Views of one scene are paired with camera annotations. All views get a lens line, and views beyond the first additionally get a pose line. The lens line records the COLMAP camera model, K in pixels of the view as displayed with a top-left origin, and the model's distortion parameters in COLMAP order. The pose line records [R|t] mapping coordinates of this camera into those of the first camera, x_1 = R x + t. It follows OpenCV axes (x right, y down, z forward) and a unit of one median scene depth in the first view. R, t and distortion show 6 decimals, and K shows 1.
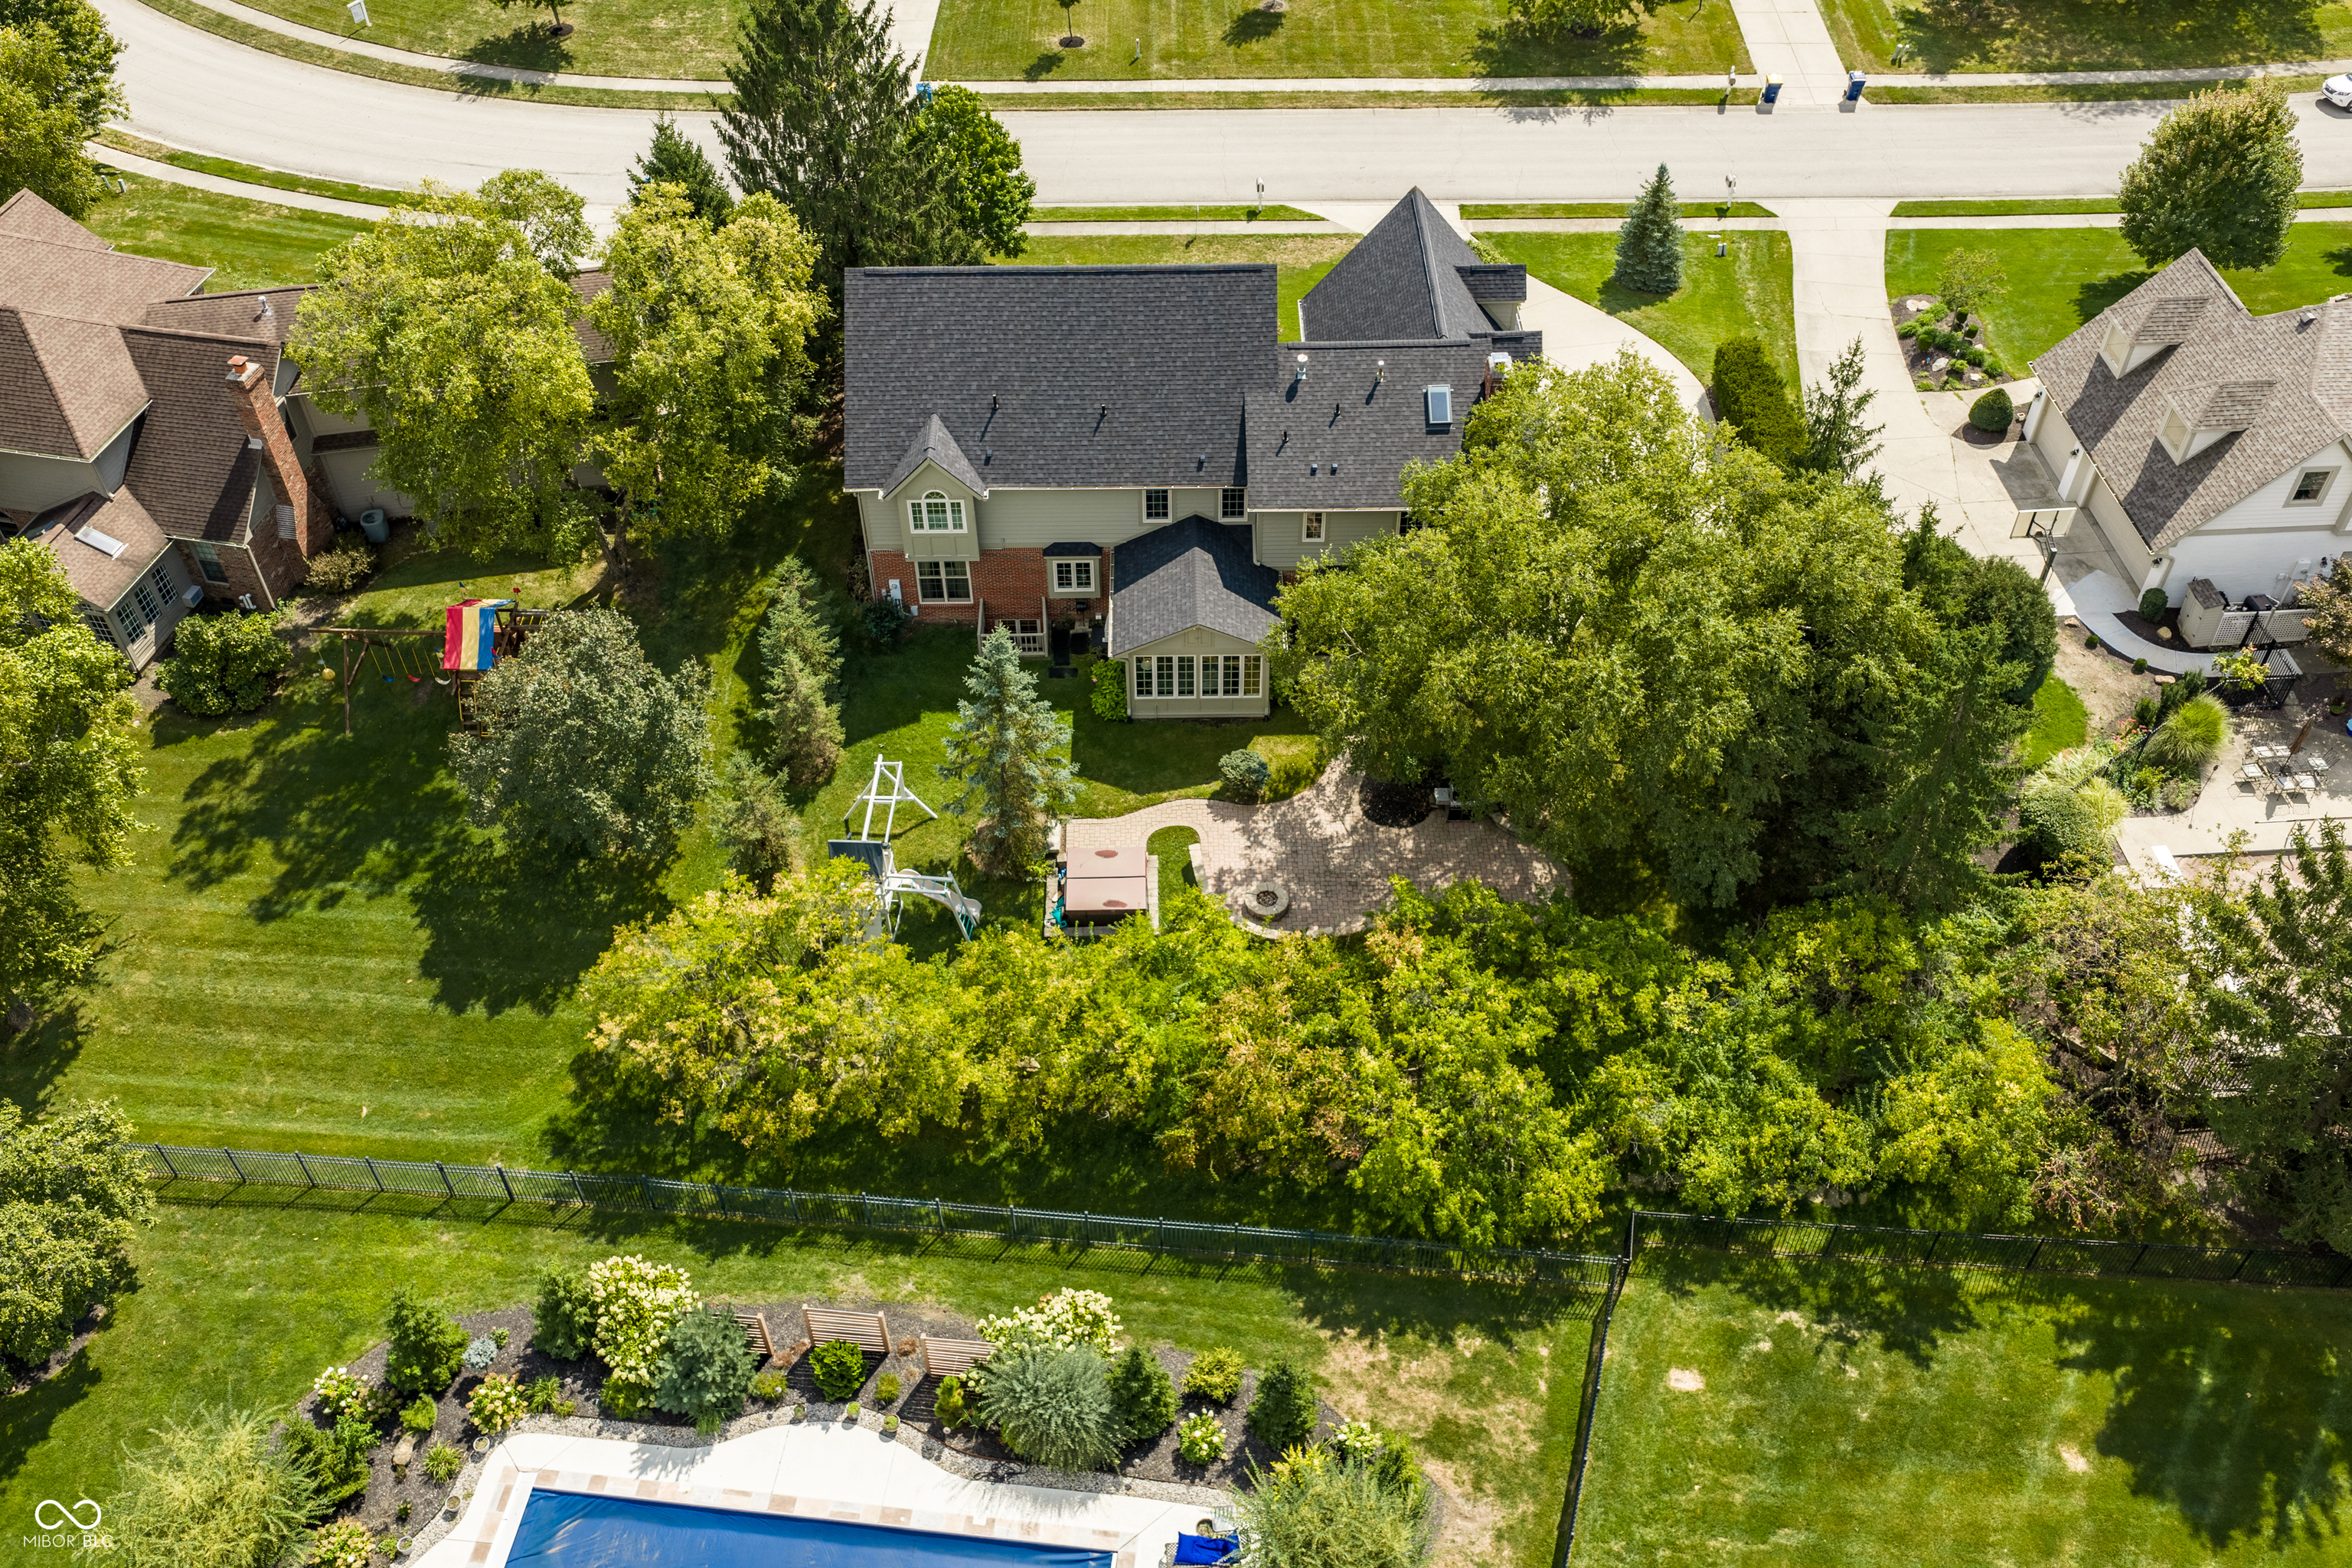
lens RADIAL K [[1981.4, 0, 1187.5], [0, 1981.4, 772.2], [0, 0, 1]] dist [0.004473, -0.015911]
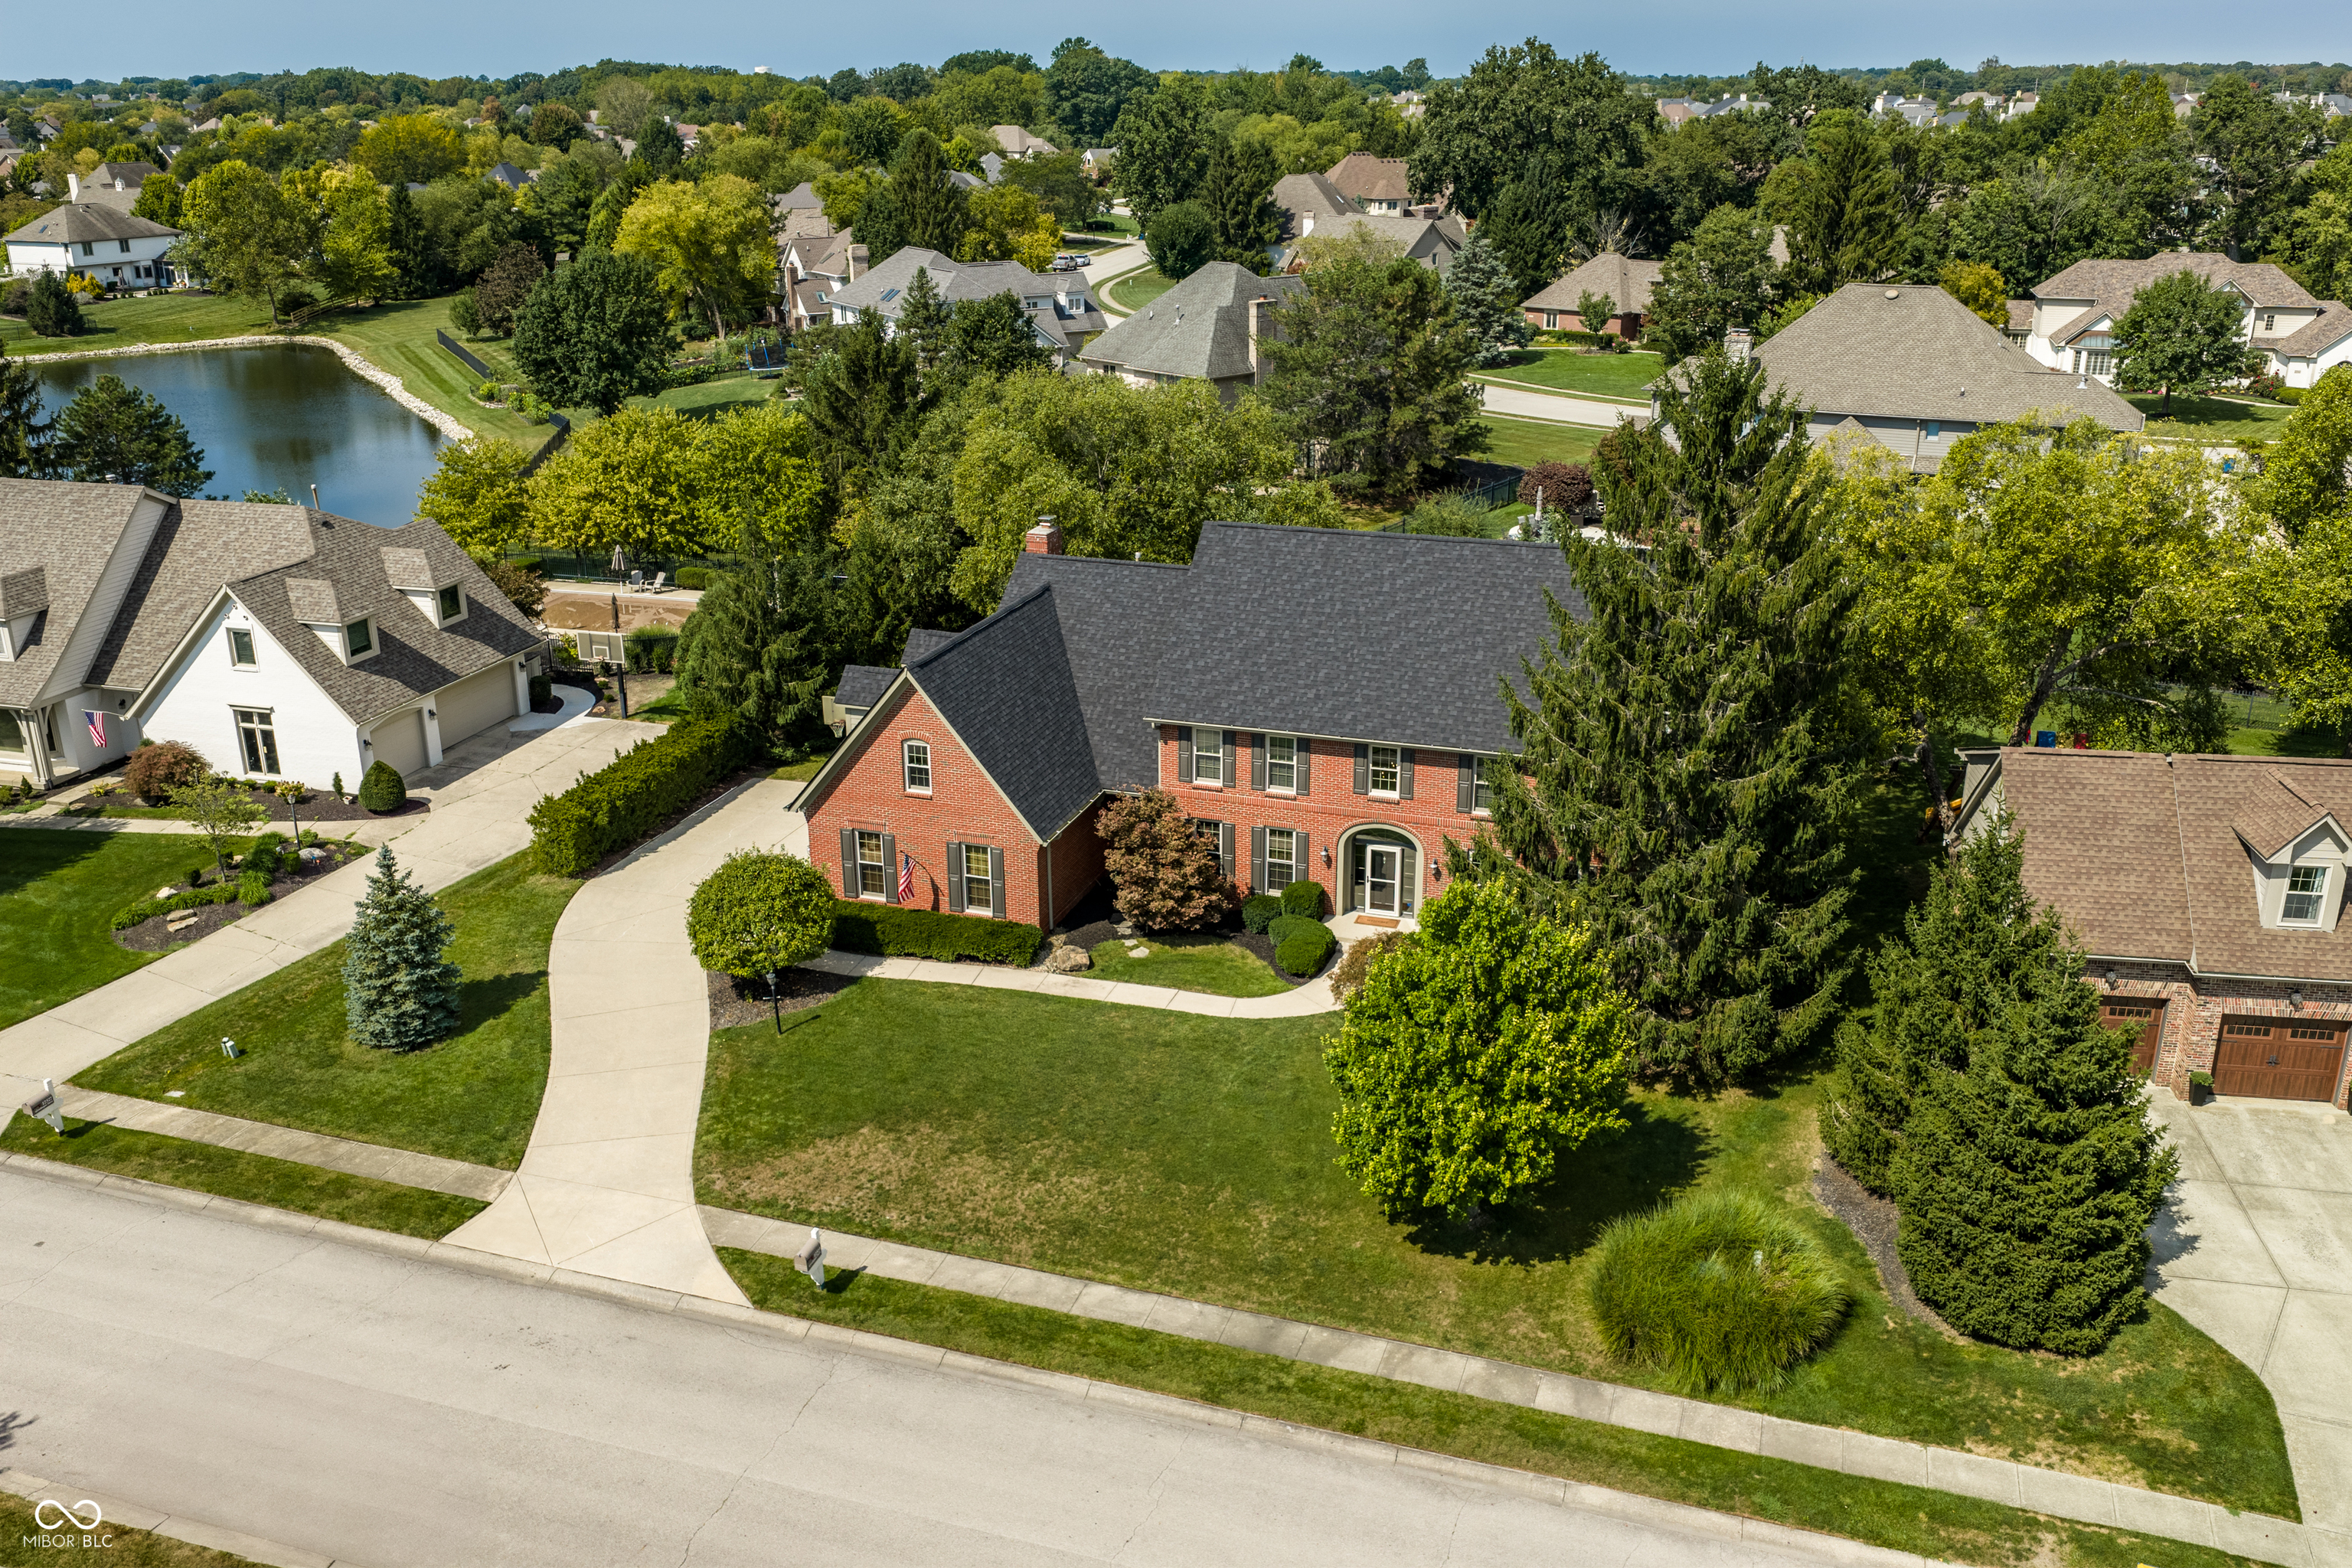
lens RADIAL K [[1952.8, 0, 1176.0], [0, 1952.8, 784.0], [0, 0, 1]] dist [0.012066, -0.022872]
pose [[-0.941505, -0.106560, 0.319708, -0.264307], [0.245184, 0.434257, 0.866779, -1.056402], [-0.231199, 0.894464, -0.382728, 1.540650]]
